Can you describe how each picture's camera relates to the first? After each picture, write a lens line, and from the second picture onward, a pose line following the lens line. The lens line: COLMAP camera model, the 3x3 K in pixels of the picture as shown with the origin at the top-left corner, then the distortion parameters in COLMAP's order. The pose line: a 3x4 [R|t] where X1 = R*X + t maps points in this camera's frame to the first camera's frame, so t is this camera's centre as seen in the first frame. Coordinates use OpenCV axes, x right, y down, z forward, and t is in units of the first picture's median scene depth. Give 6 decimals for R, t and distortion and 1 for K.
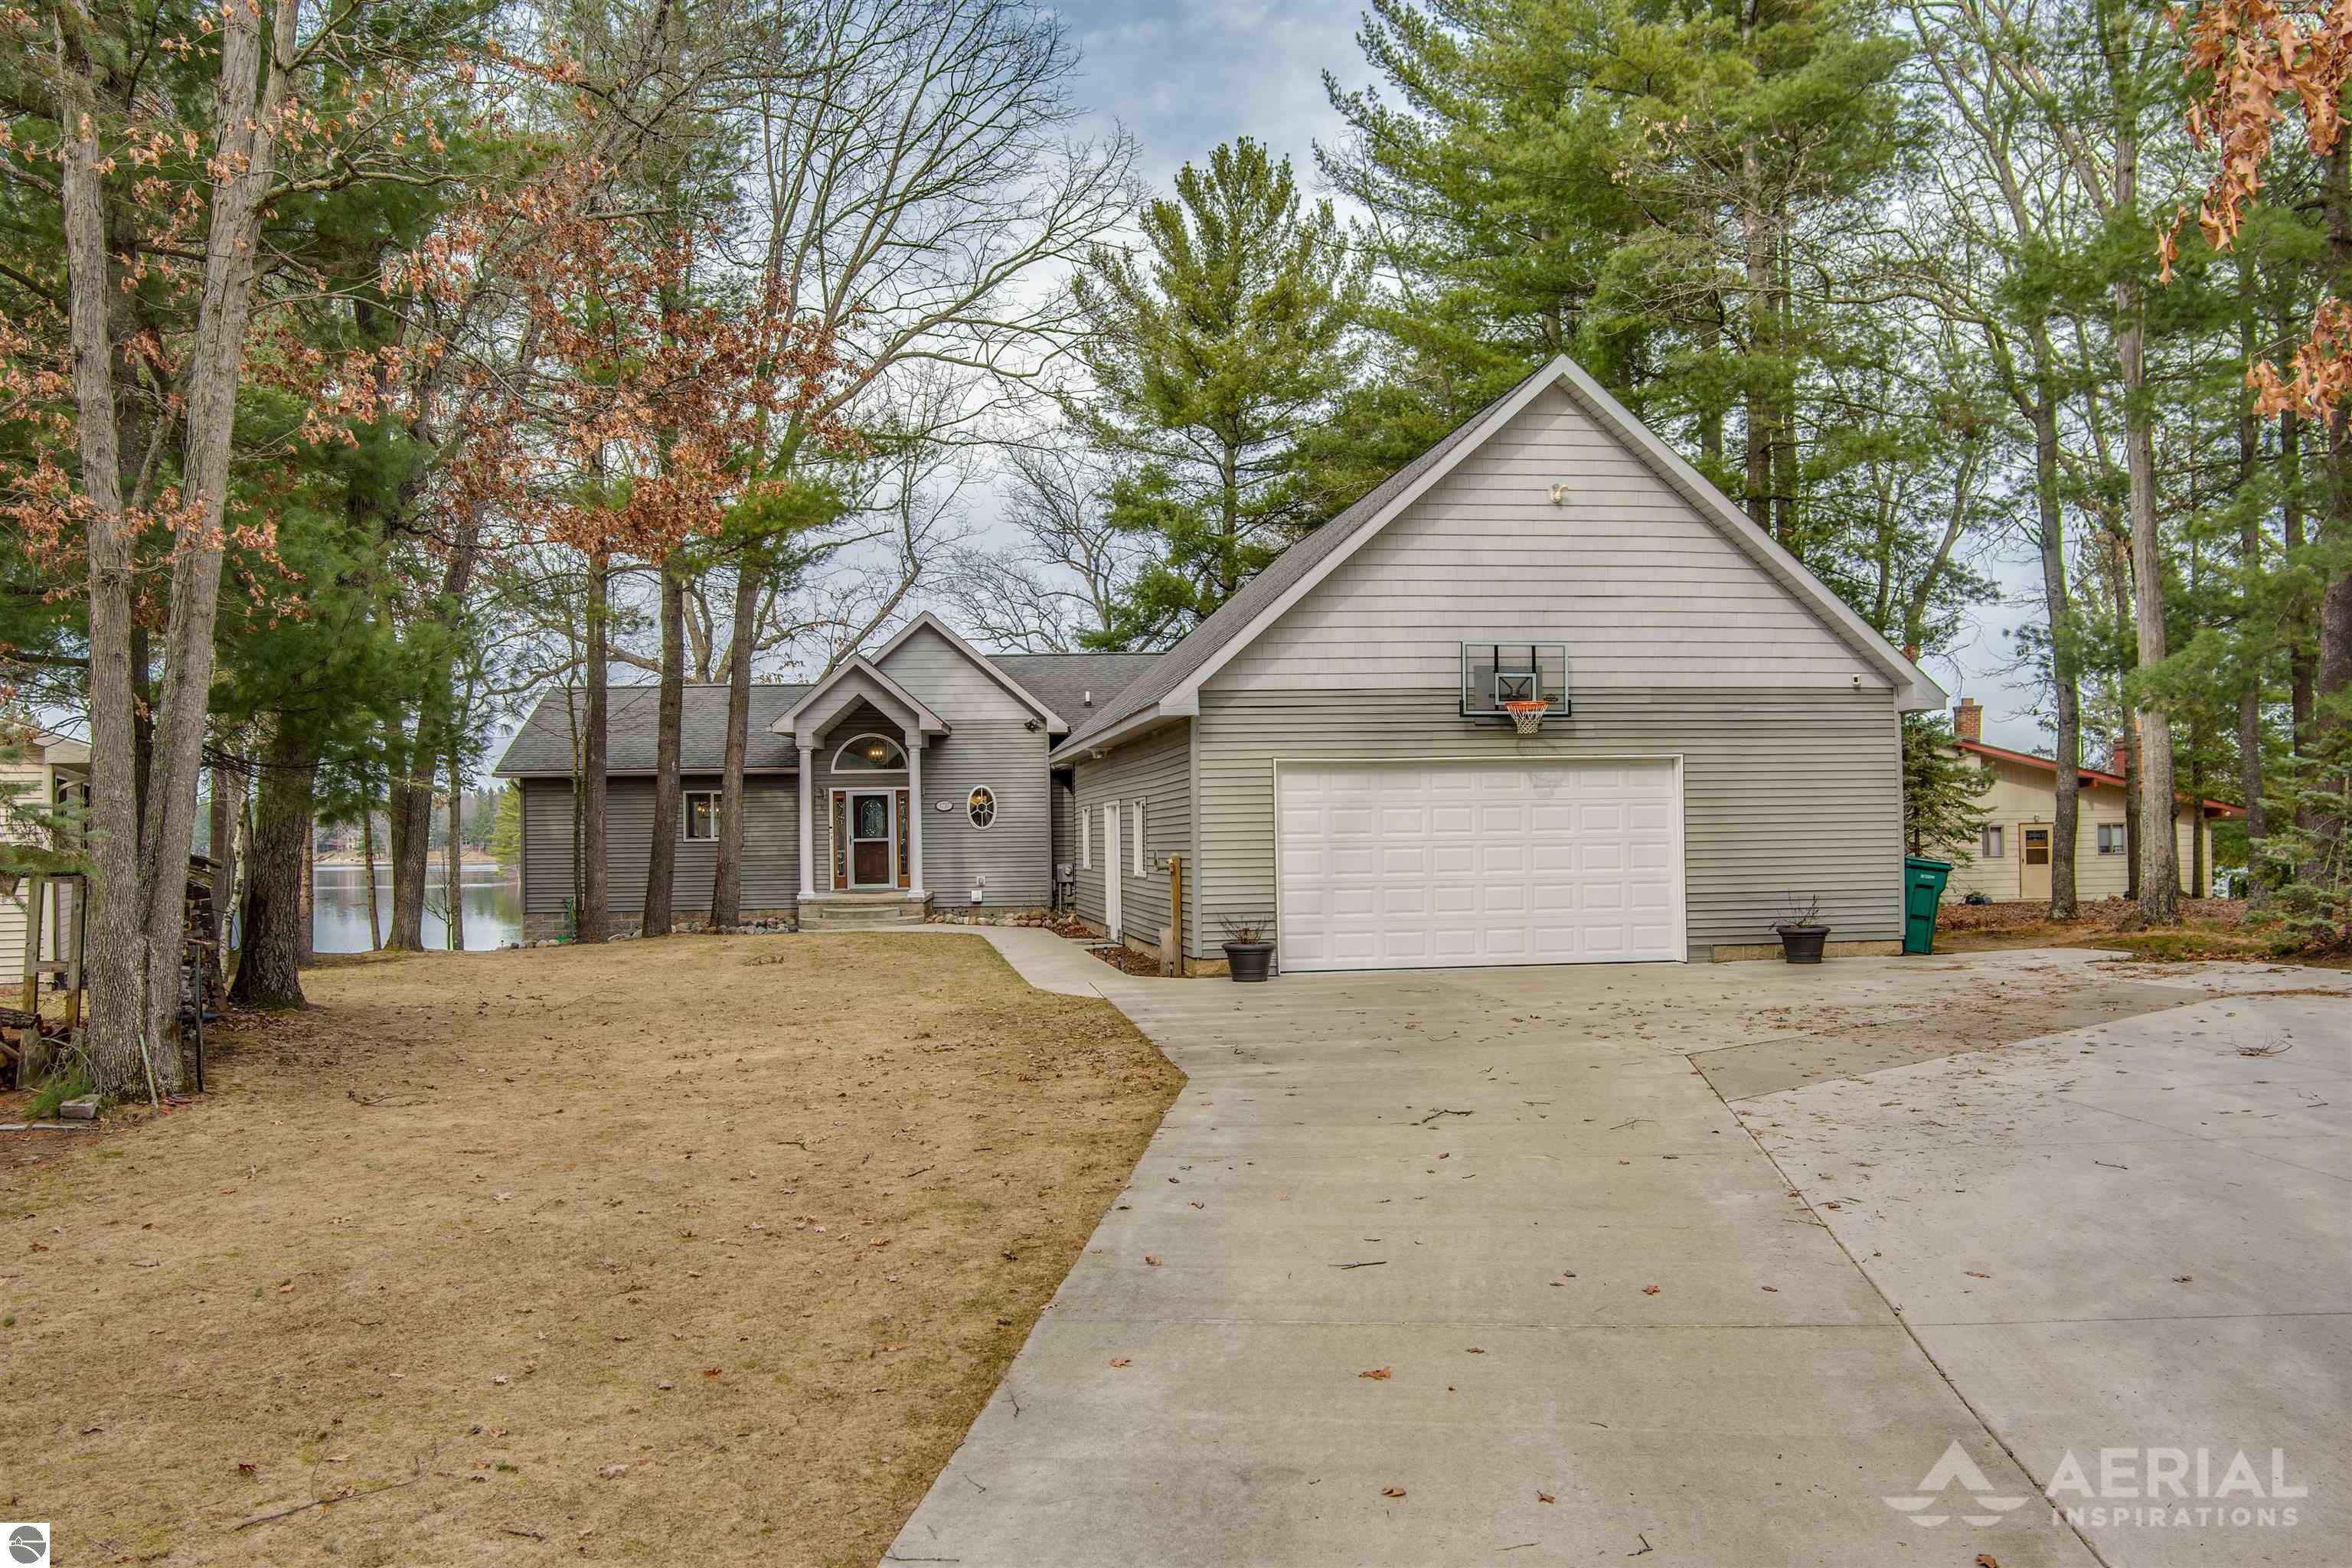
lens RADIAL K [[2027.7, 0, 1176.0], [0, 2027.7, 784.0], [0, 0, 1]] dist [-0.005836, -0.002929]
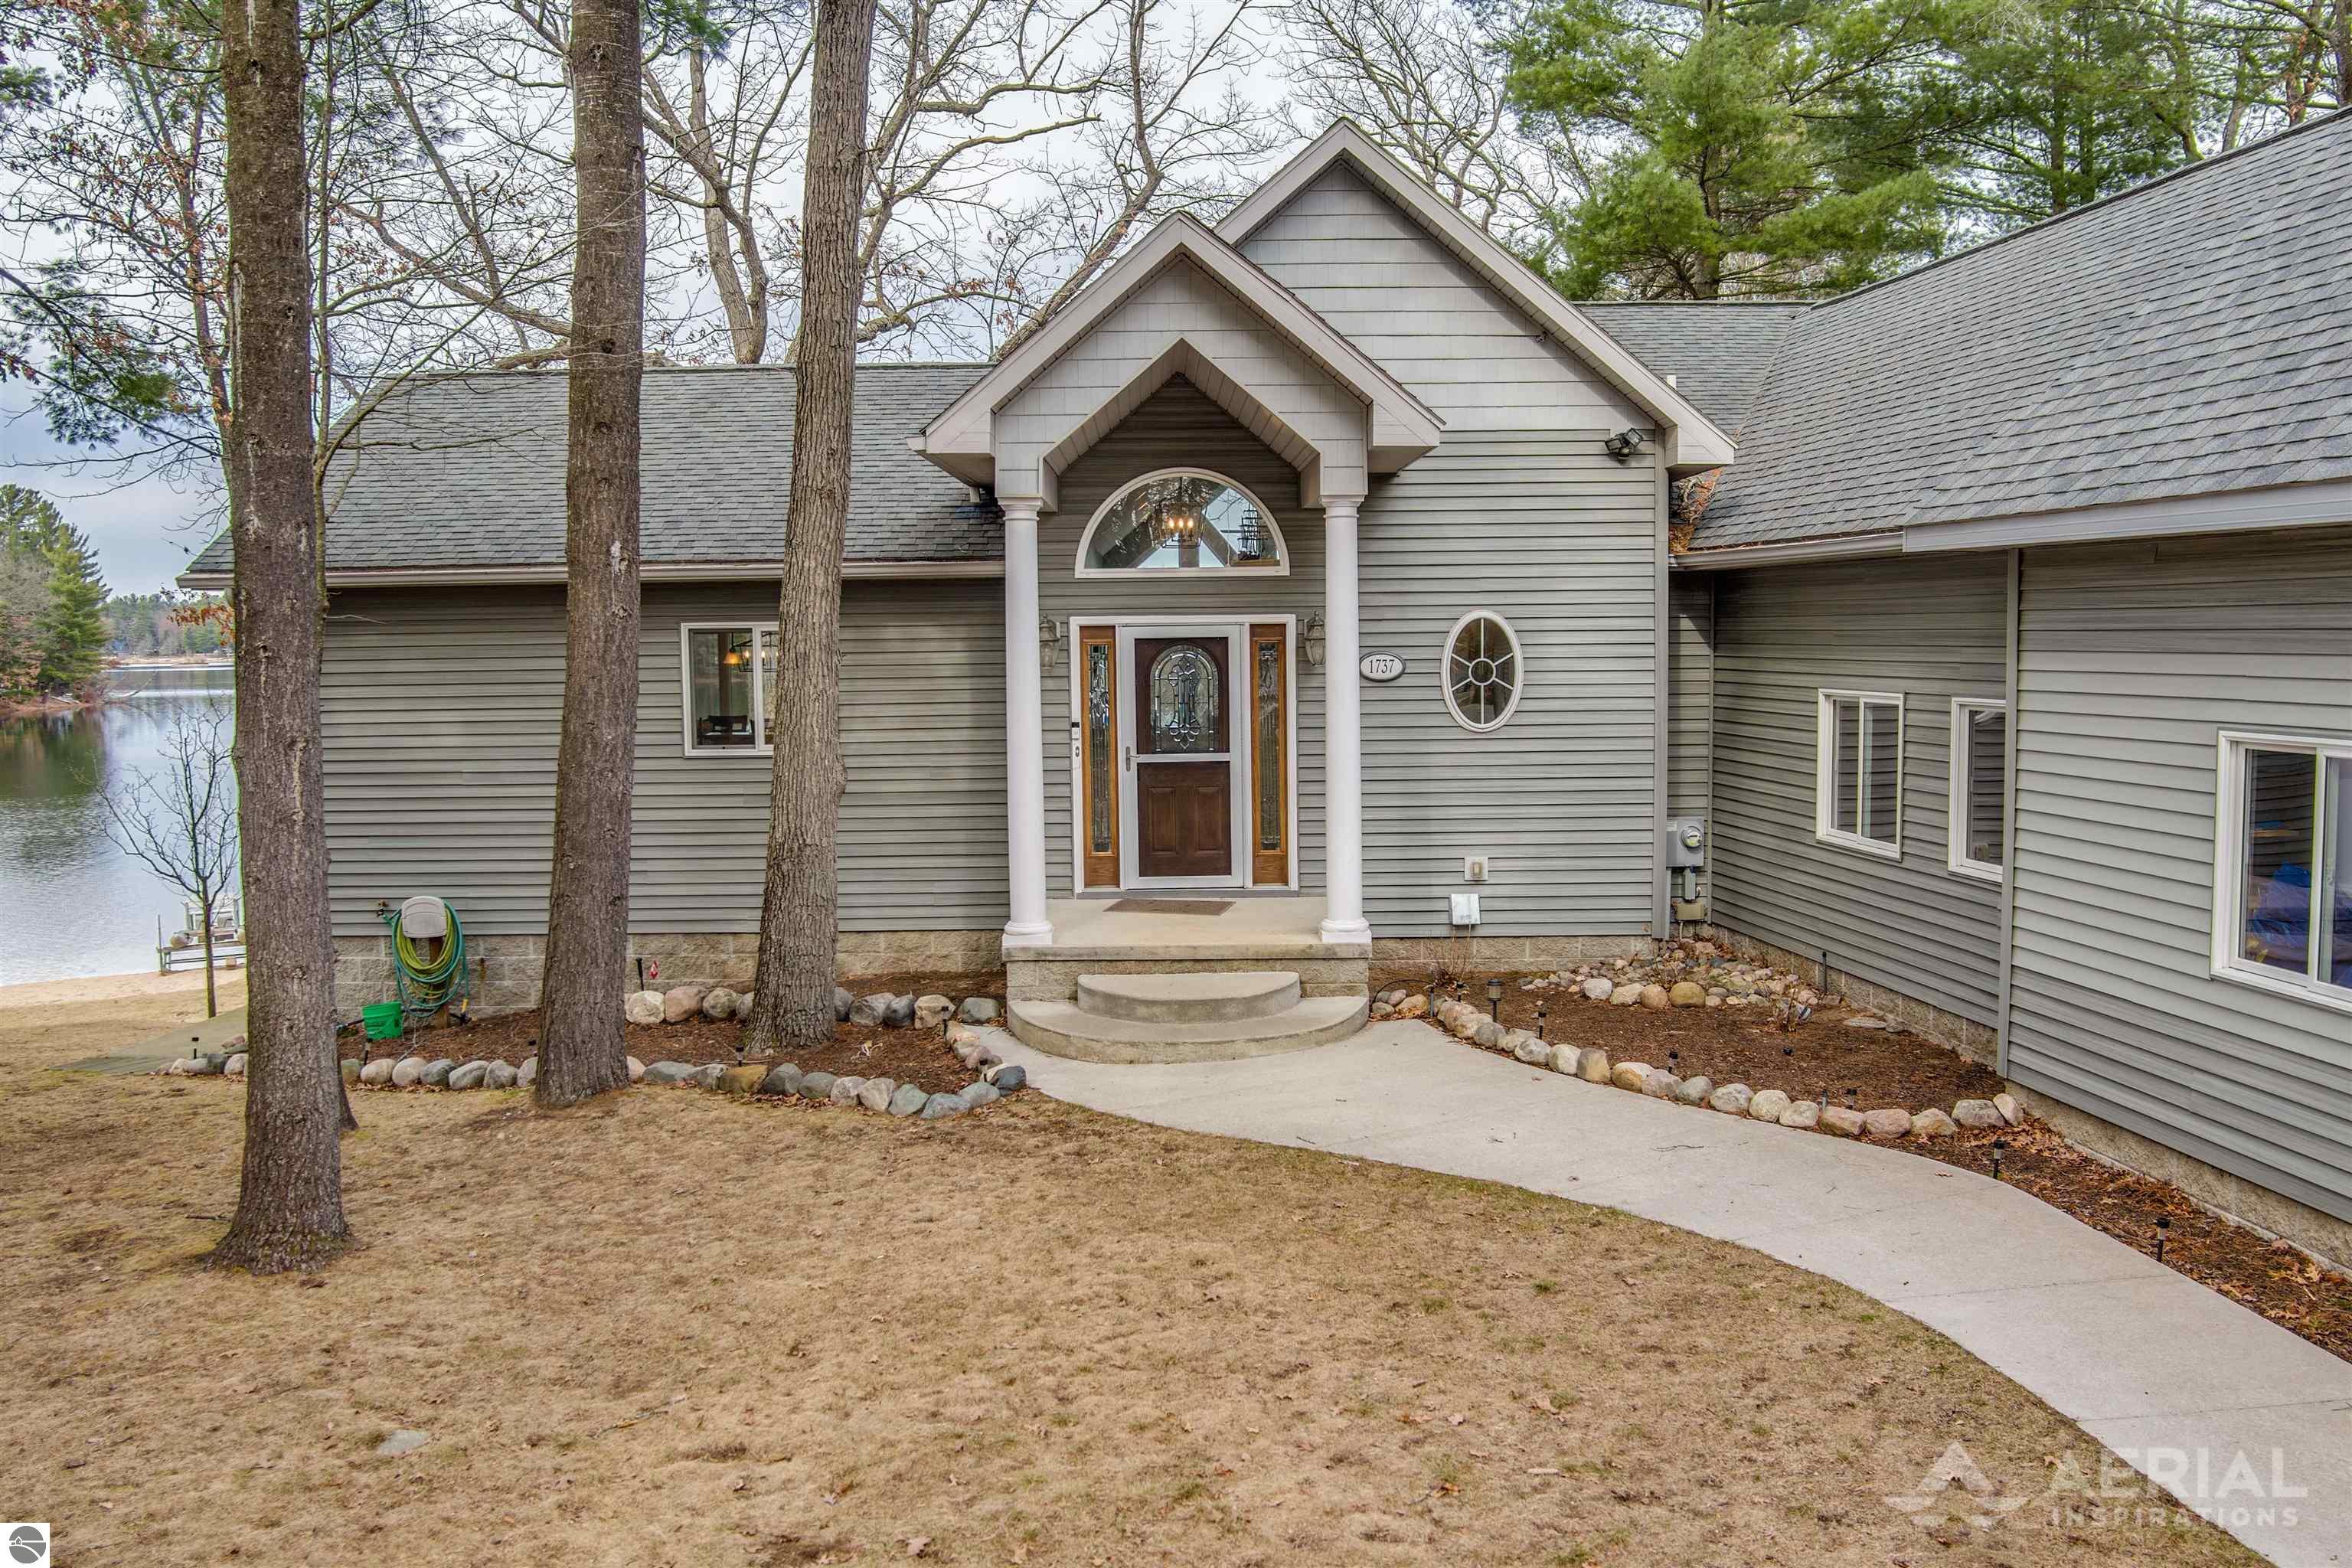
lens RADIAL K [[2027.7, 0, 1176.0], [0, 2027.7, 784.0], [0, 0, 1]] dist [-0.005836, -0.002929]
pose [[0.999330, 0.007860, -0.035751, -0.139494], [-0.004203, 0.994852, 0.101247, -0.005138], [0.036363, -0.101029, 0.994219, 0.635910]]
